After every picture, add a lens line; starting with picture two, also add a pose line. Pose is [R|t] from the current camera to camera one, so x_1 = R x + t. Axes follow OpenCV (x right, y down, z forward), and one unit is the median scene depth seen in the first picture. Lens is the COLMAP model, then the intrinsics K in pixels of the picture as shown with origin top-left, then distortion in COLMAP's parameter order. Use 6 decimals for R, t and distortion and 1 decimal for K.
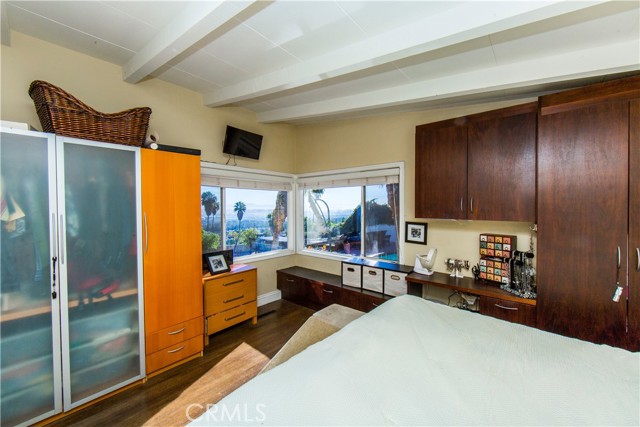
lens RADIAL K [[250.8, 0, 318.4], [0, 250.8, 209.9], [0, 0, 1]] dist [-0.001399, -0.000236]
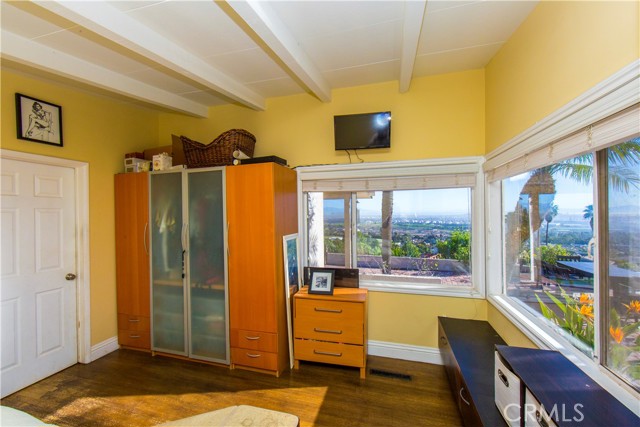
lens RADIAL K [[263.0, 0, 316.1], [0, 263.0, 215.7], [0, 0, 1]] dist [-0.000076, 0.000058]
pose [[0.423696, 0.001644, -0.905803, 0.389748], [-0.001169, 0.999999, 0.001268, -0.012826], [0.905804, 0.000522, 0.423697, 0.580628]]
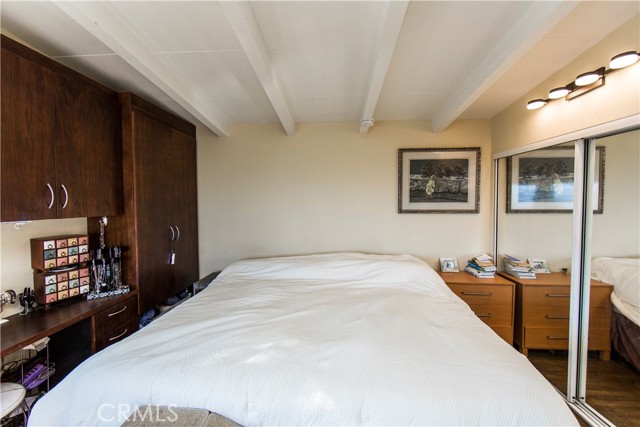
lens RADIAL K [[256.0, 0, 320.4], [0, 256.0, 208.9], [0, 0, 1]] dist [-0.001716, -0.000268]
pose [[-0.604817, -0.028273, 0.795862, -0.271700], [0.008839, 0.999070, 0.042209, -0.006615], [-0.796315, 0.032564, -0.604005, 0.638001]]
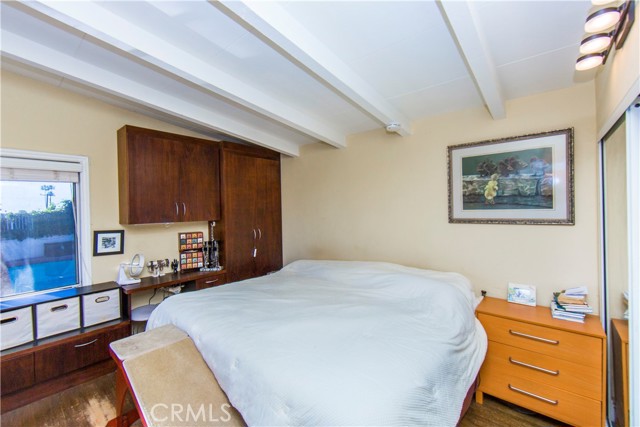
lens RADIAL K [[276.0, 0, 314.0], [0, 276.0, 208.9], [0, 0, 1]] dist [-0.001726, -0.000074]
pose [[-0.001006, -0.007392, 0.999972, -0.539284], [0.030651, 0.999503, 0.007420, -0.009847], [-0.999530, 0.030657, -0.000779, 0.272620]]
